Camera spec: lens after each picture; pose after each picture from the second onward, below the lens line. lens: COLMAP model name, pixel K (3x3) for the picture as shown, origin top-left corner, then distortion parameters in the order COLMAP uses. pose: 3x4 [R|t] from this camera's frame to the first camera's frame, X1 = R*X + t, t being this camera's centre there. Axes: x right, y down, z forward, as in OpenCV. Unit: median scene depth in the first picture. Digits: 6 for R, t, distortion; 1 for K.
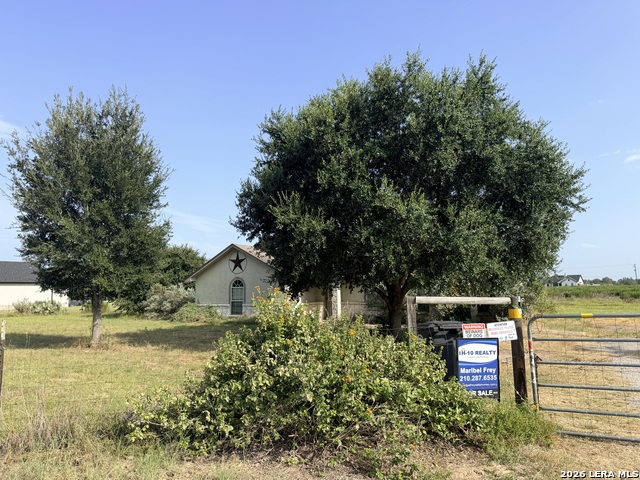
lens RADIAL K [[447.0, 0, 321.0], [0, 447.0, 240.0], [0, 0, 1]] dist [0.027687, -0.008484]
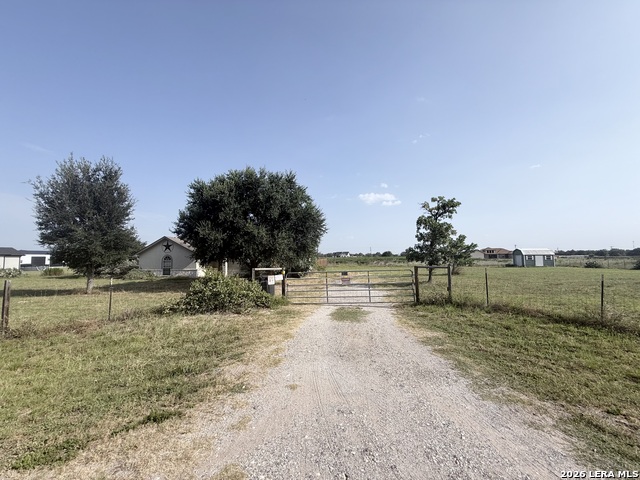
lens RADIAL K [[256.6, 0, 317.0], [0, 256.6, 242.0], [0, 0, 1]] dist [-0.002666, 0.001294]
pose [[0.925248, 0.025970, 0.378472, -0.035734], [-0.043003, 0.998403, 0.036623, -0.062032], [-0.376917, -0.050161, 0.924888, -0.365996]]
